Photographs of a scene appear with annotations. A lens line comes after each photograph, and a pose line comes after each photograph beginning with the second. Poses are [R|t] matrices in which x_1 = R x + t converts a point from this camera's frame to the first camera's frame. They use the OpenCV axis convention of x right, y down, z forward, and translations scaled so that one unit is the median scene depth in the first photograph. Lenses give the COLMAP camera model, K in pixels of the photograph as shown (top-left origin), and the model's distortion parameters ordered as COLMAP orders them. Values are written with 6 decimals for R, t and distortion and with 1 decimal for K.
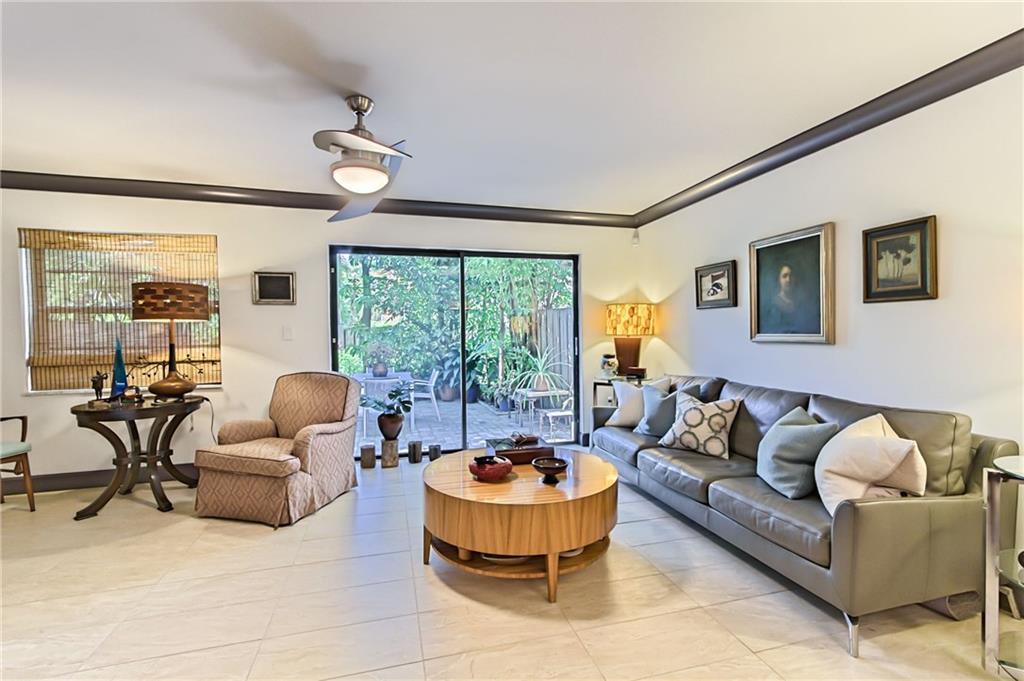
lens RADIAL K [[463.8, 0, 512.0], [0, 463.8, 340.5], [0, 0, 1]] dist [0.004757, 0.001008]
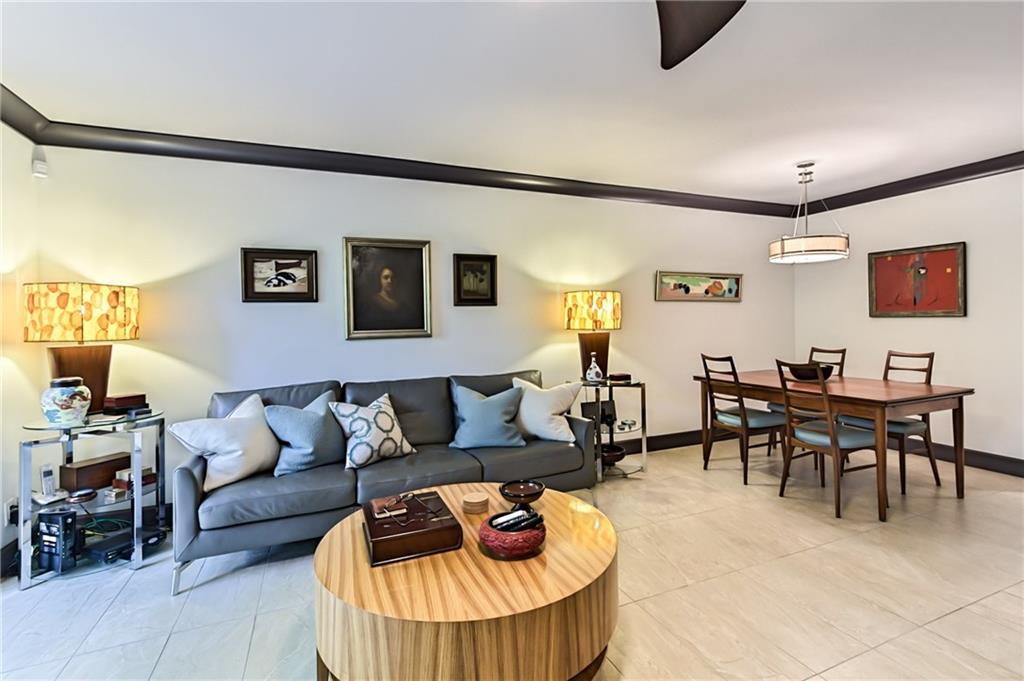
lens RADIAL K [[466.5, 0, 517.5], [0, 466.5, 326.2], [0, 0, 1]] dist [-0.003970, 0.000479]
pose [[-0.137428, 0.000499, 0.990512, -0.471780], [0.041339, 0.999131, 0.005232, -0.013828], [-0.989649, 0.041665, -0.137329, 0.731022]]
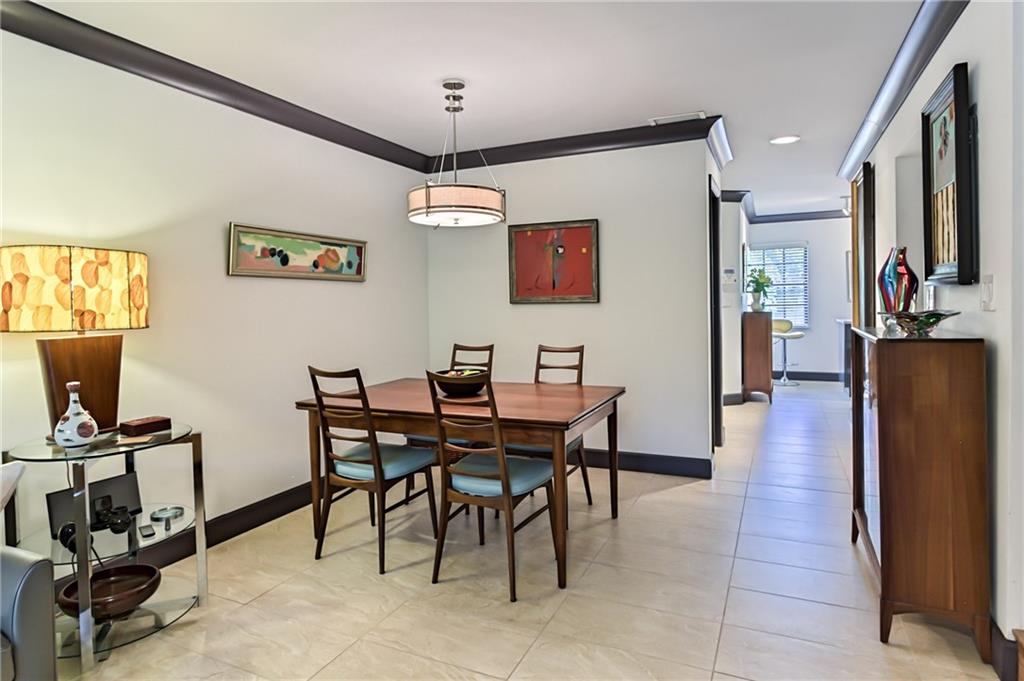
lens RADIAL K [[566.8, 0, 511.7], [0, 566.8, 308.5], [0, 0, 1]] dist [-0.001521, 0.000725]
pose [[-0.757447, 0.016701, 0.652684, -0.182650], [0.042779, 0.998794, 0.024087, -0.011948], [-0.651494, 0.046165, -0.757248, 0.568913]]
